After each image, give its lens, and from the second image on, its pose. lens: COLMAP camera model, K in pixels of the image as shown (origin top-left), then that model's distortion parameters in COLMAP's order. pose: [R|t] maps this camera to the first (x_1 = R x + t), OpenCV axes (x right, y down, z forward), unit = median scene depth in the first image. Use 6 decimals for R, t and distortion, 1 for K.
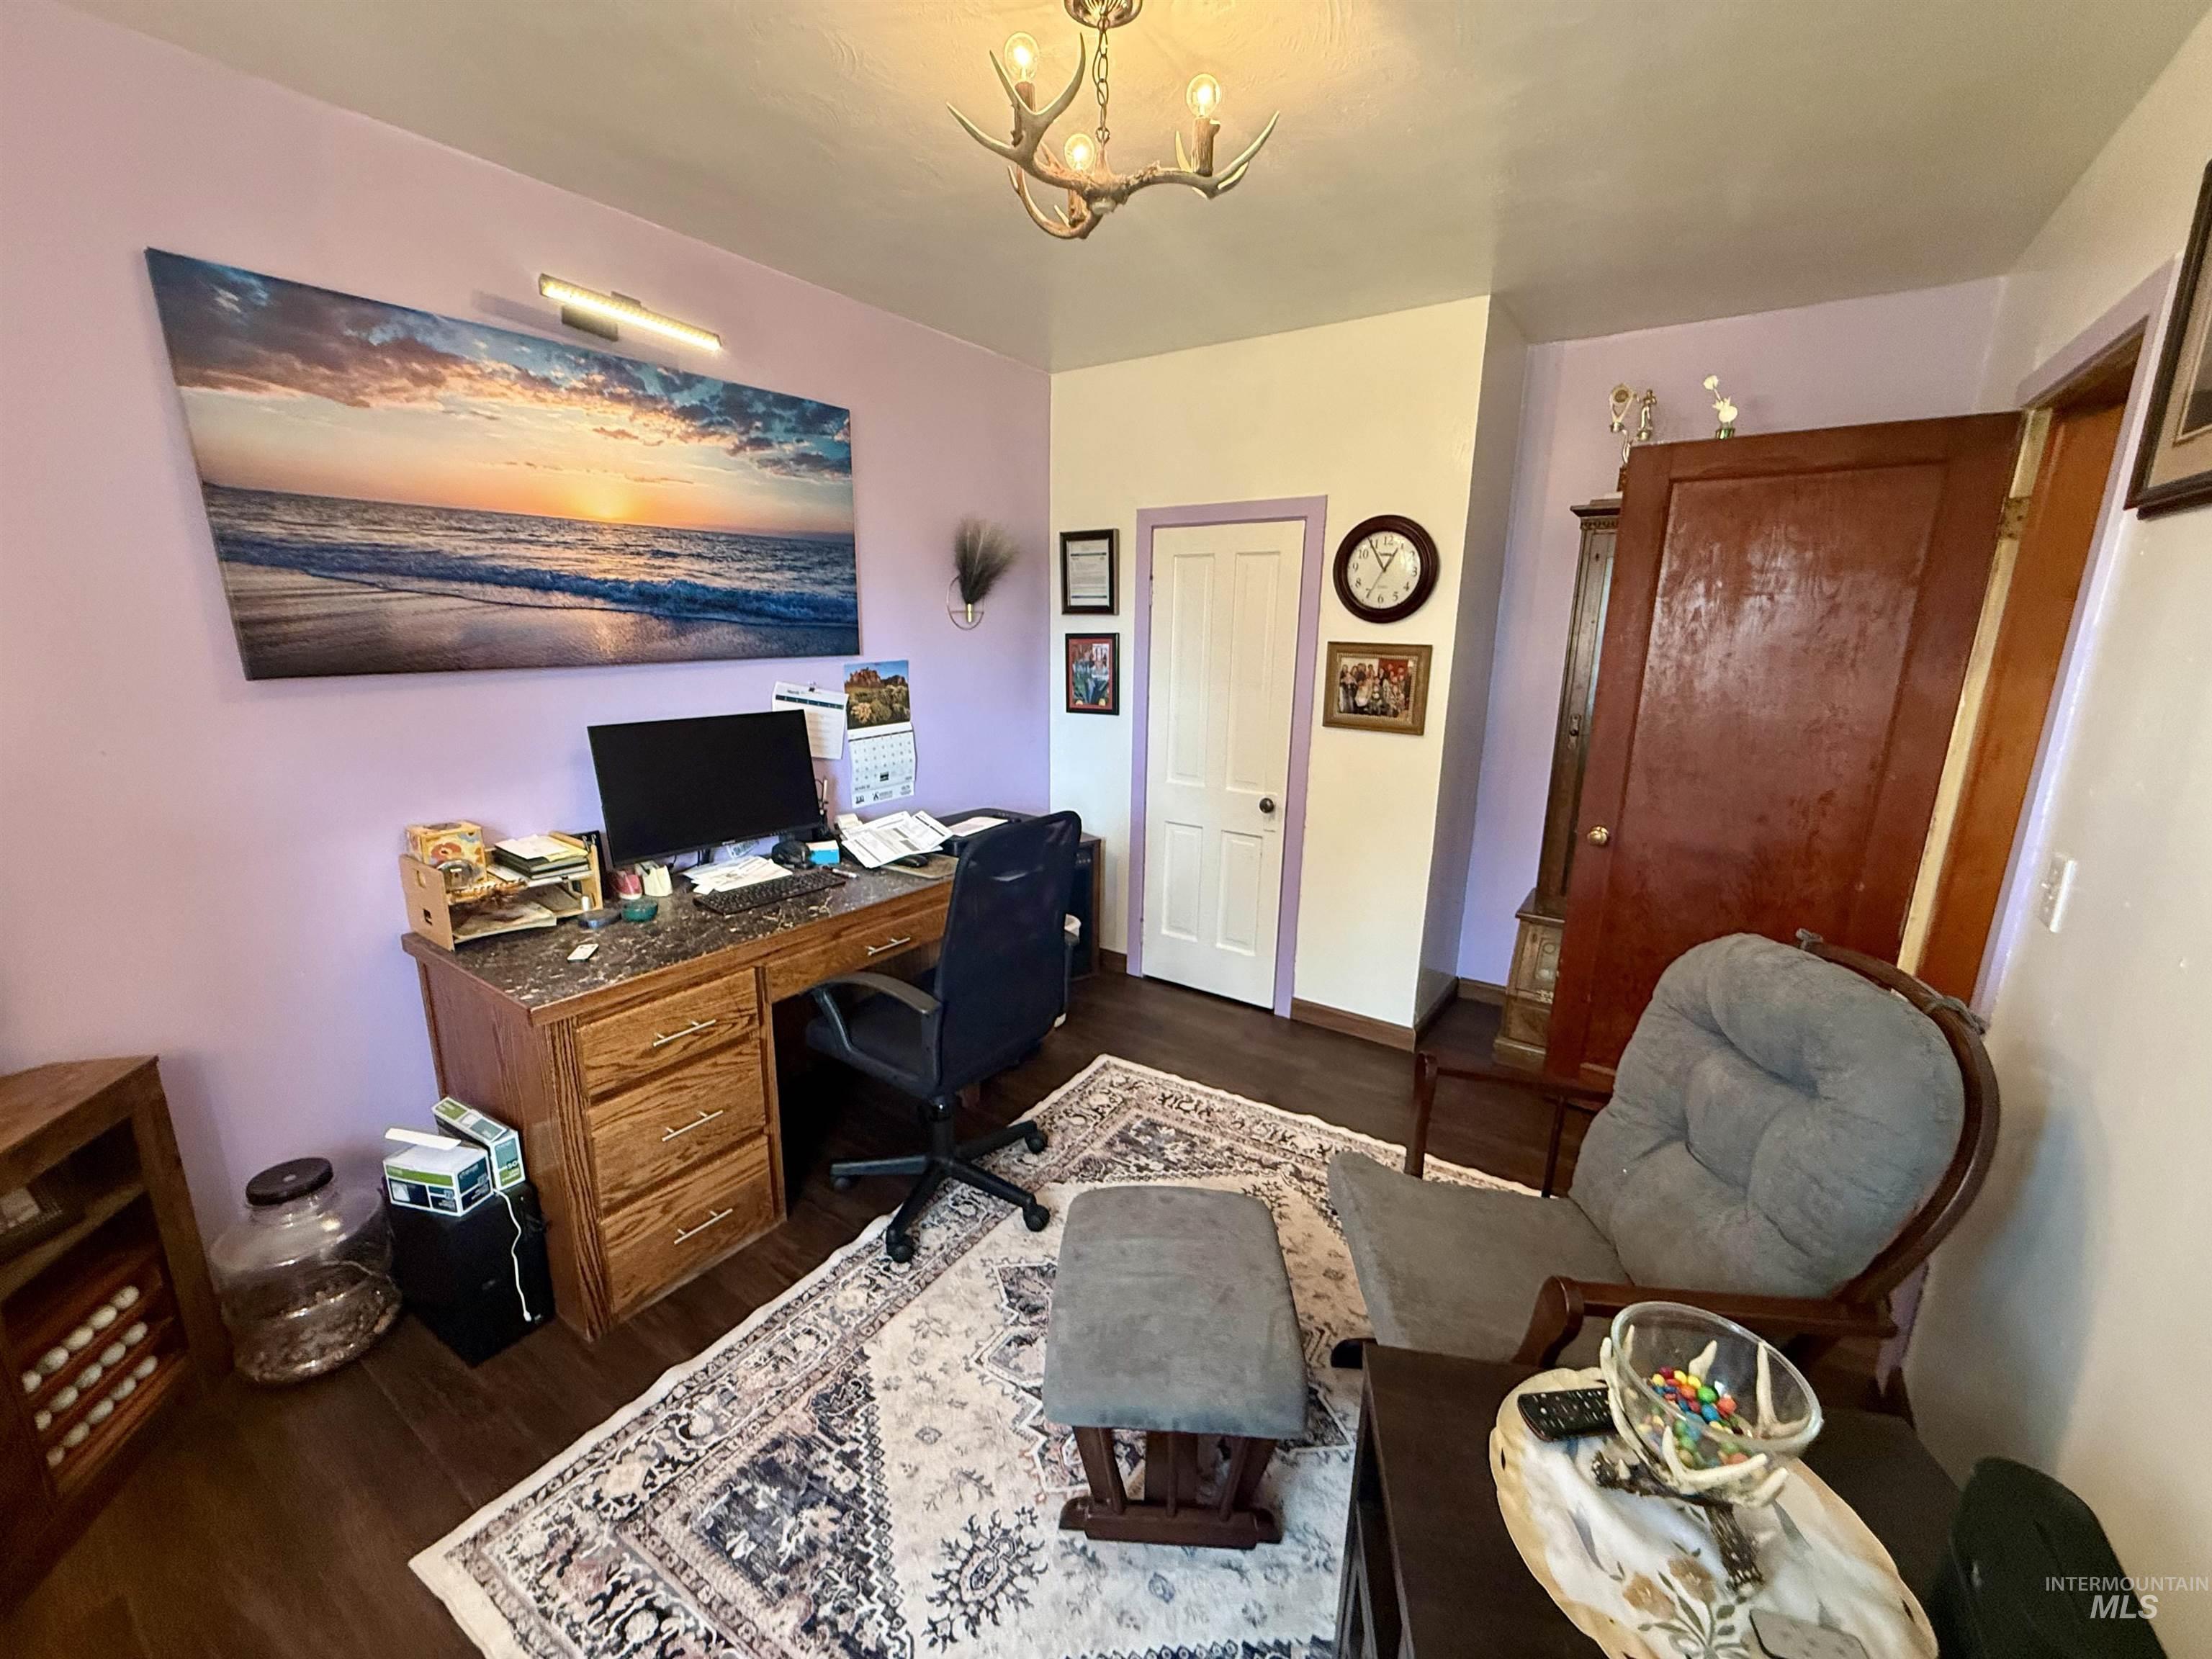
lens RADIAL K [[887.5, 0, 1103.7], [0, 887.5, 830.4], [0, 0, 1]] dist [-0.000271, -0.000270]
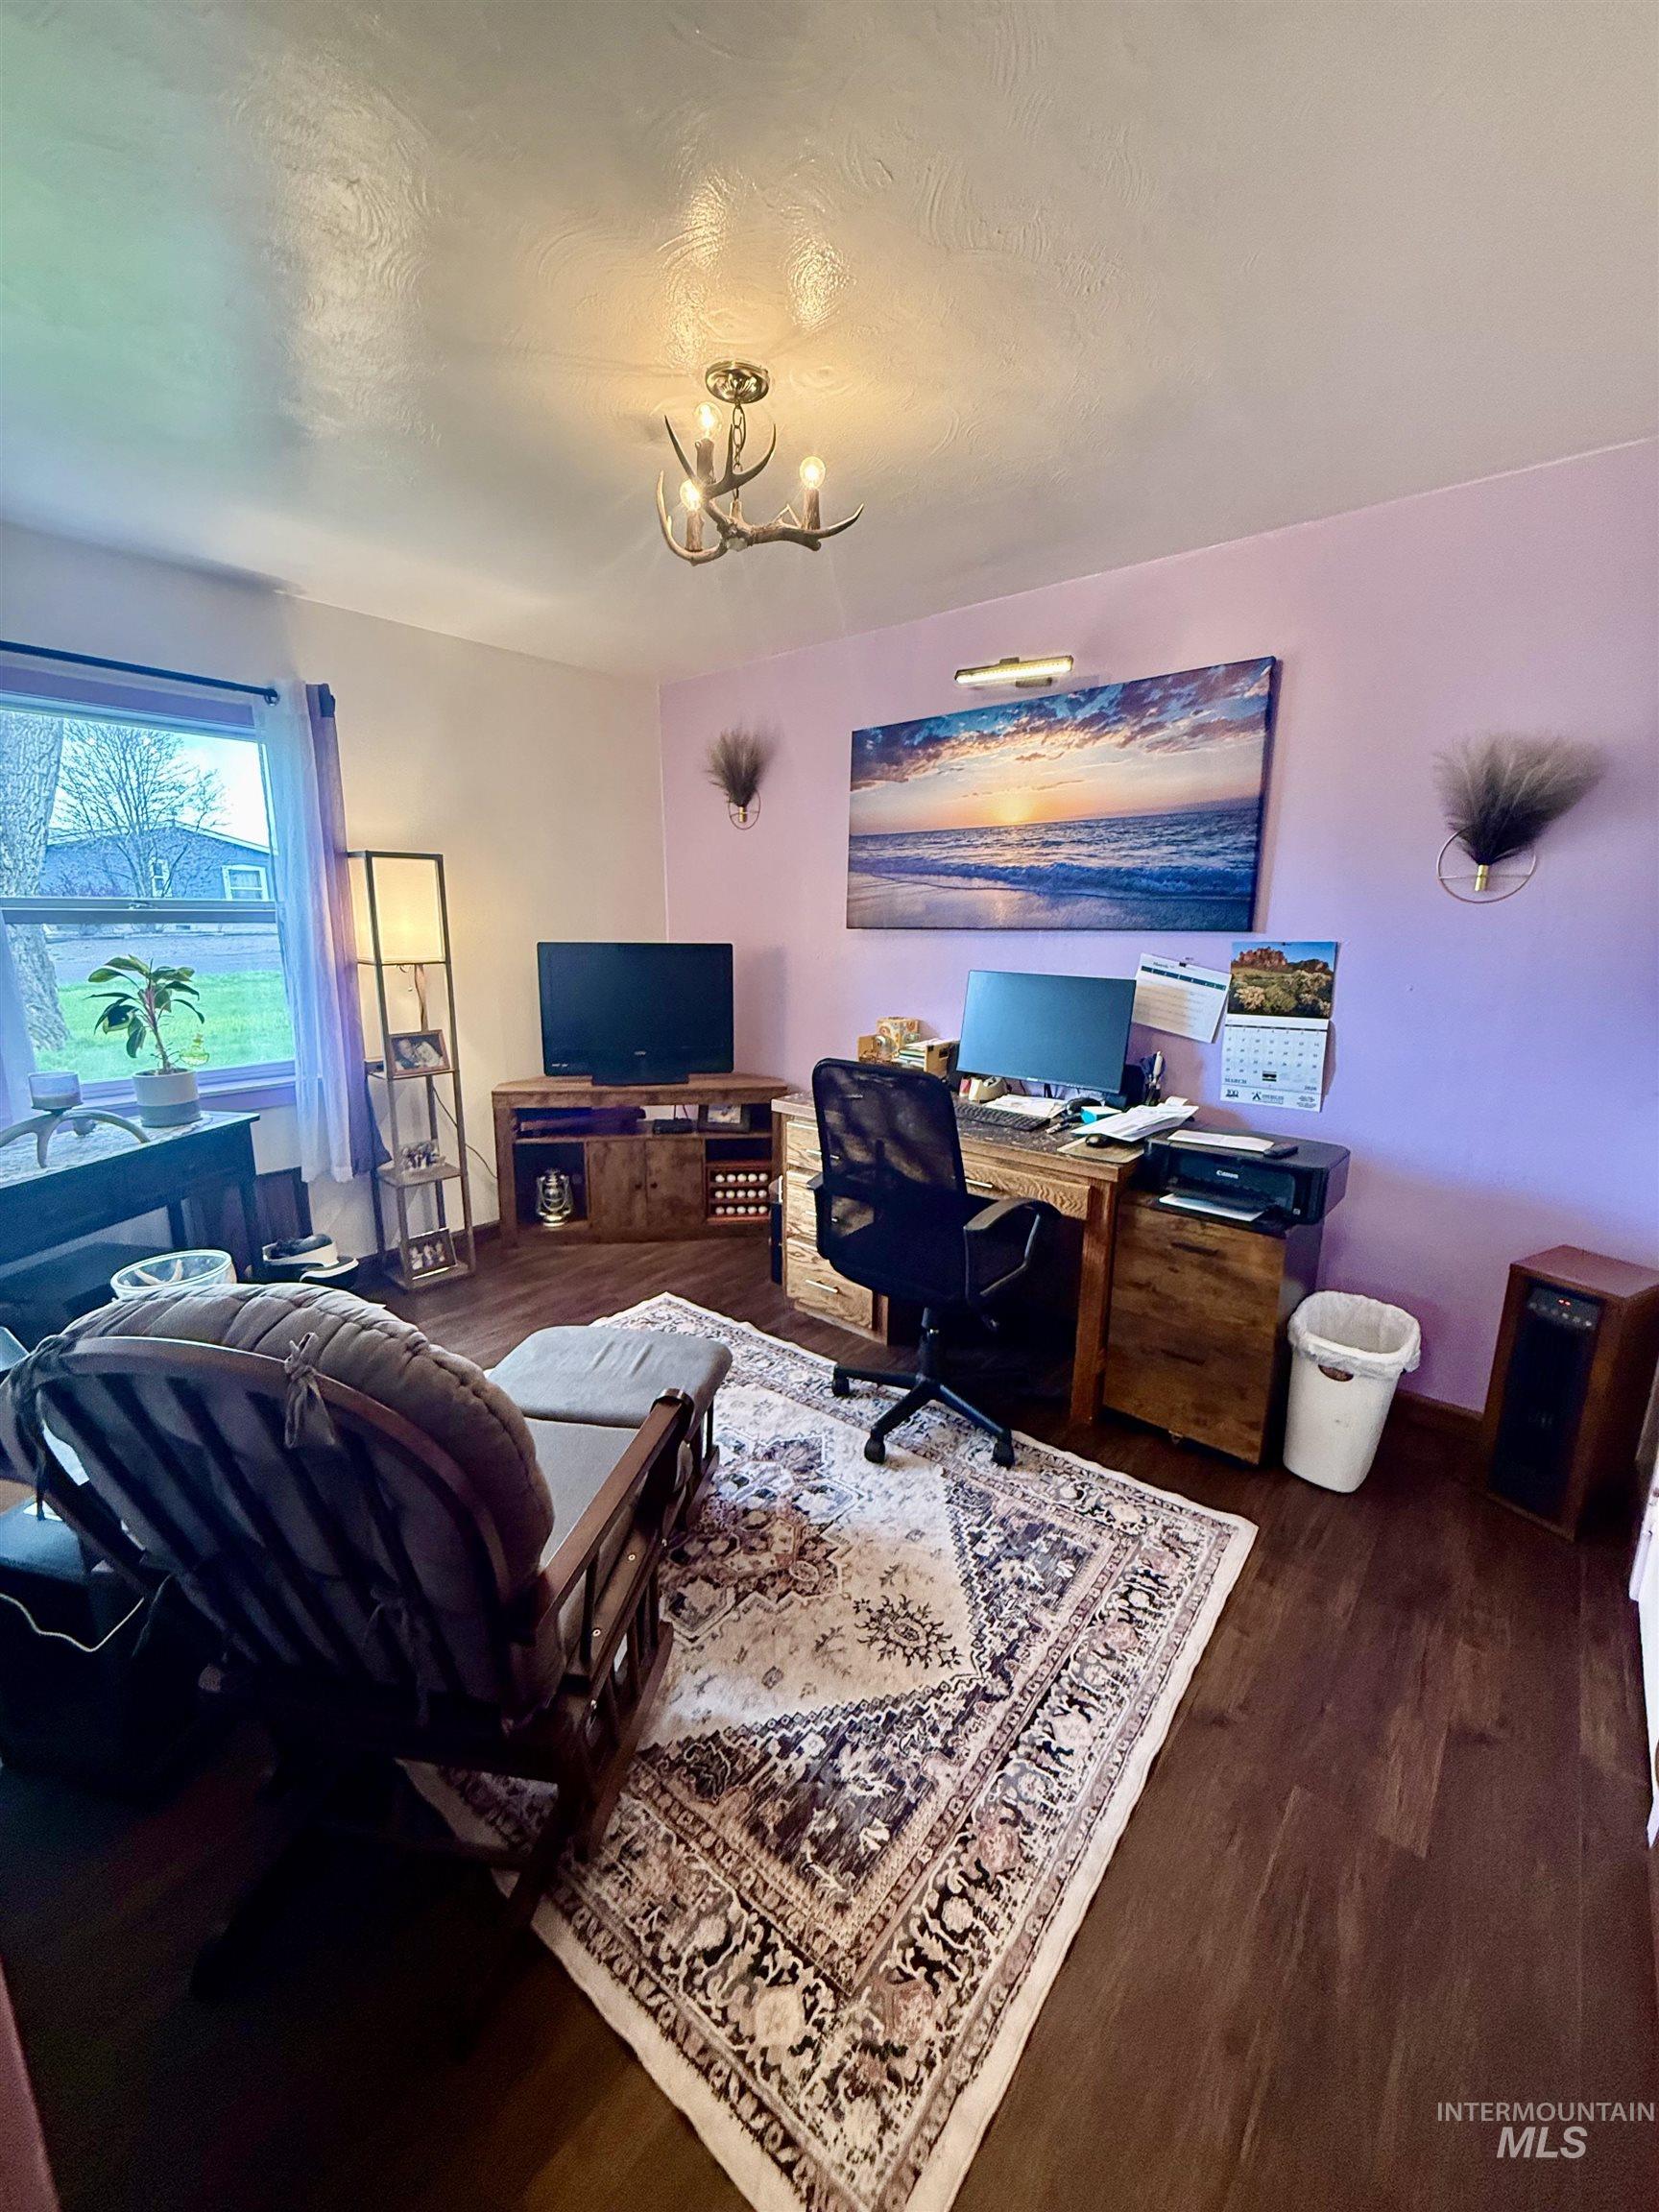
lens RADIAL K [[887.5, 0, 827.1], [0, 887.5, 1101.7], [0, 0, 1]] dist [-0.000271, -0.000270]
pose [[-0.102150, 0.188861, -0.976676, 0.781932], [-0.238838, 0.948438, 0.208381, -0.141241], [0.965672, 0.254553, -0.051776, 0.798690]]
